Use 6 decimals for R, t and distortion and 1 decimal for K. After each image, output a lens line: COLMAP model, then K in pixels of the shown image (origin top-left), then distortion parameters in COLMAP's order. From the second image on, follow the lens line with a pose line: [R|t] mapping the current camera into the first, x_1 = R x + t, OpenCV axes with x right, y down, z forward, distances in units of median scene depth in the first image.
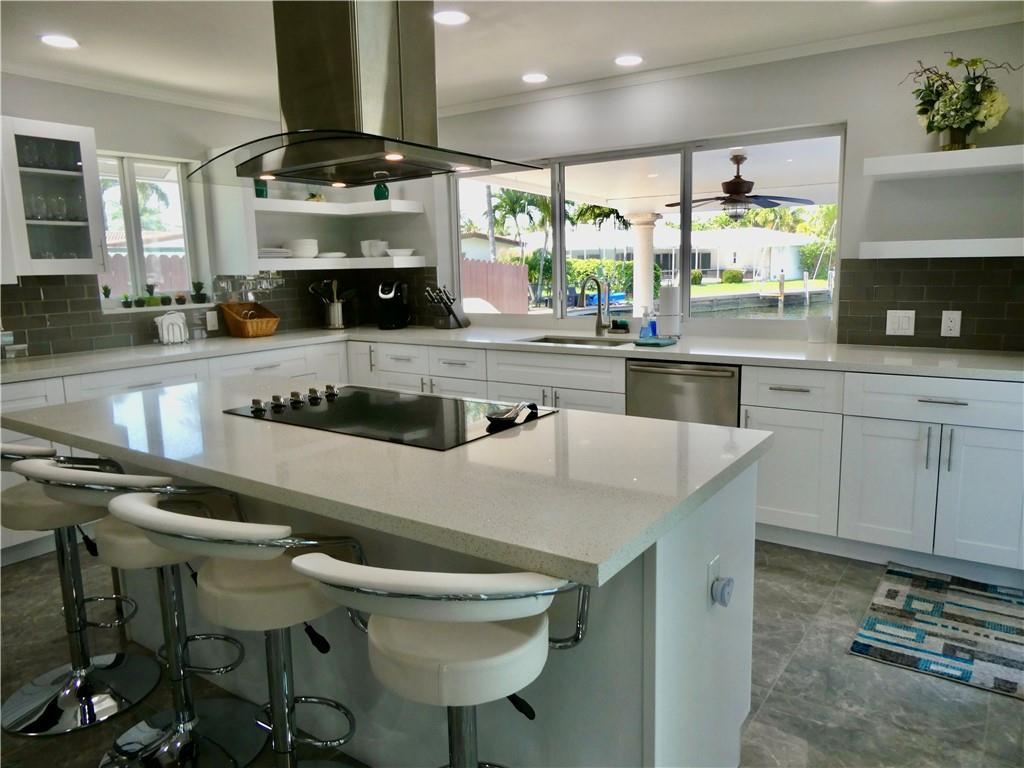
lens RADIAL K [[730.9, 0, 517.8], [0, 730.9, 384.8], [0, 0, 1]] dist [0.000046, 0.002026]
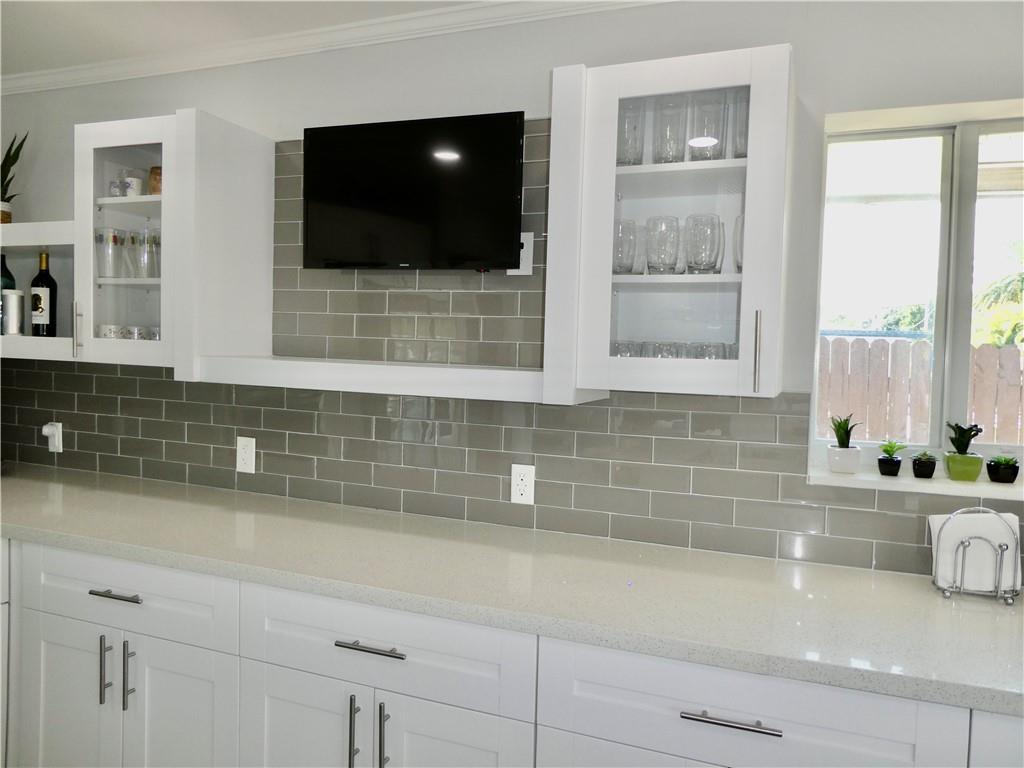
lens RADIAL K [[730.9, 0, 524.7], [0, 730.9, 387.7], [0, 0, 1]] dist [0.000046, 0.002026]
pose [[0.249747, 0.069496, -0.965814, -0.178870], [-0.190477, 0.981459, 0.021366, -0.121450], [0.949392, 0.178630, 0.258354, 0.667161]]
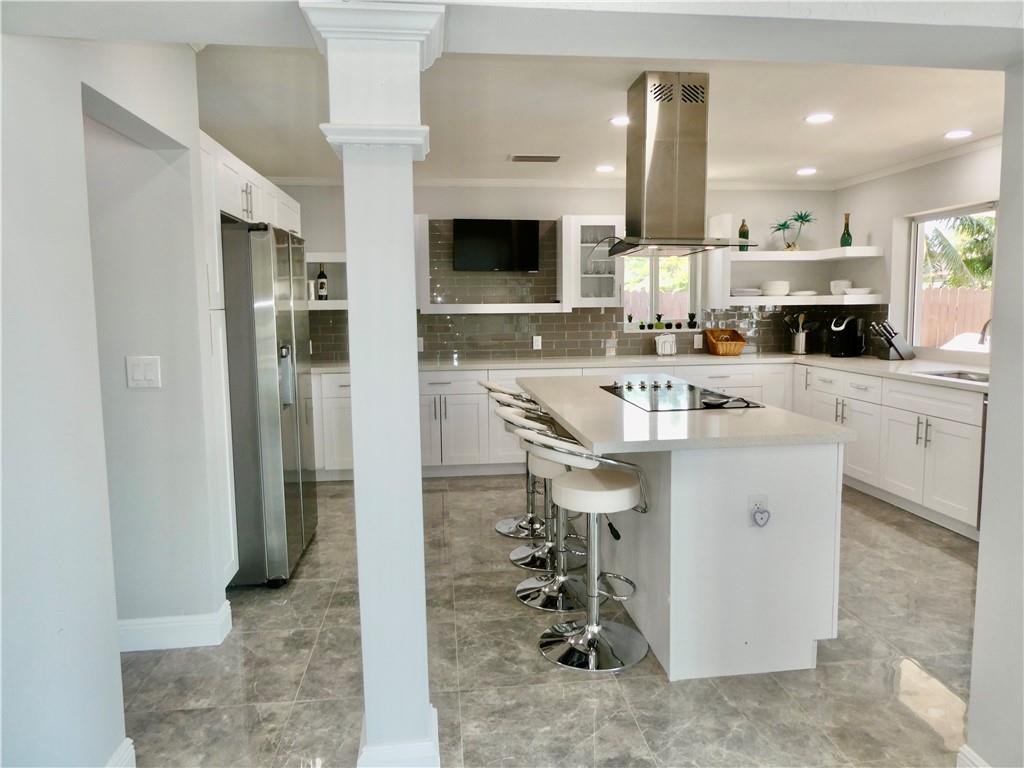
lens RADIAL K [[730.9, 0, 512.4], [0, 730.9, 389.9], [0, 0, 1]] dist [0.000046, 0.002026]
pose [[0.663435, 0.098154, -0.741768, 0.399369], [-0.121513, 0.992332, 0.022629, 0.014638], [0.738302, 0.075122, 0.670274, -0.181498]]
